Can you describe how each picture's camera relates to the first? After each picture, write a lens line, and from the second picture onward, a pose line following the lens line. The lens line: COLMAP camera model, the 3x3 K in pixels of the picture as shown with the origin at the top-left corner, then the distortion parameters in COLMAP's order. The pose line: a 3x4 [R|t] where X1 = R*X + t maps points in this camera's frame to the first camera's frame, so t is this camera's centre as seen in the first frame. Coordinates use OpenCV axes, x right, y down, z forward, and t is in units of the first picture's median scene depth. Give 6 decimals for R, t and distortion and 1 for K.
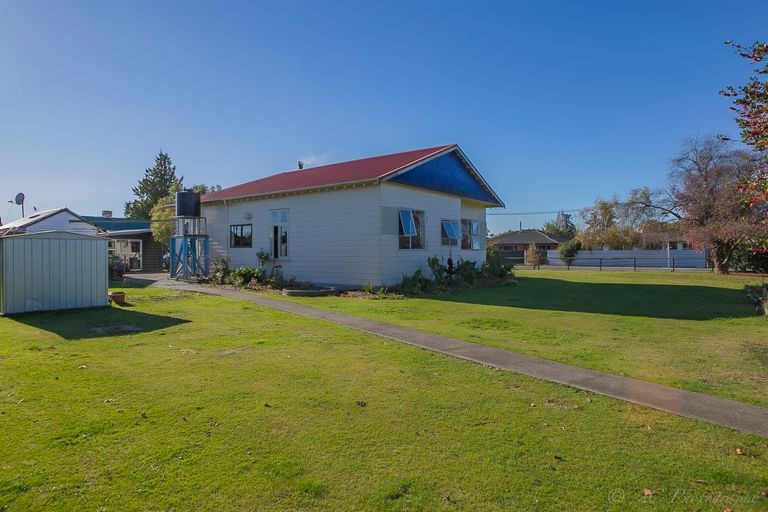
lens RADIAL K [[443.4, 0, 384.5], [0, 443.4, 249.8], [0, 0, 1]] dist [-0.040760, 0.002038]
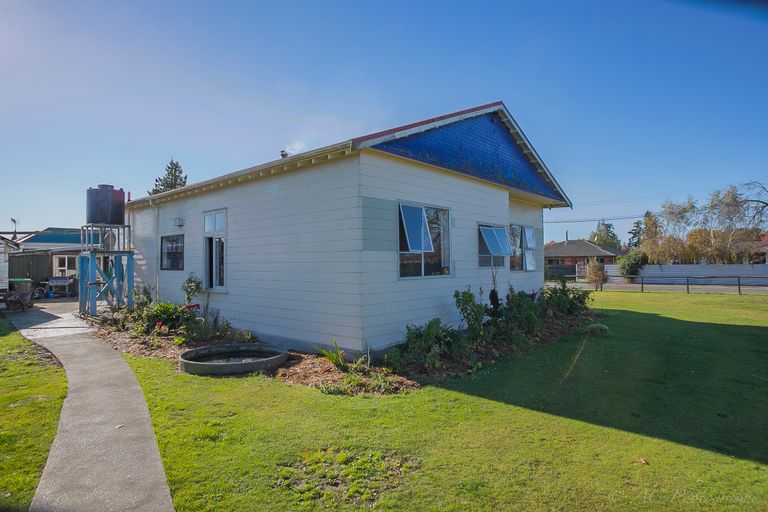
lens RADIAL K [[443.4, 0, 384.5], [0, 443.4, 249.8], [0, 0, 1]] dist [-0.040760, 0.002038]
pose [[0.997200, -0.005967, -0.074540, 0.047286], [0.003960, 0.999626, -0.027044, -0.017864], [0.074673, 0.026673, 0.996851, 0.399712]]
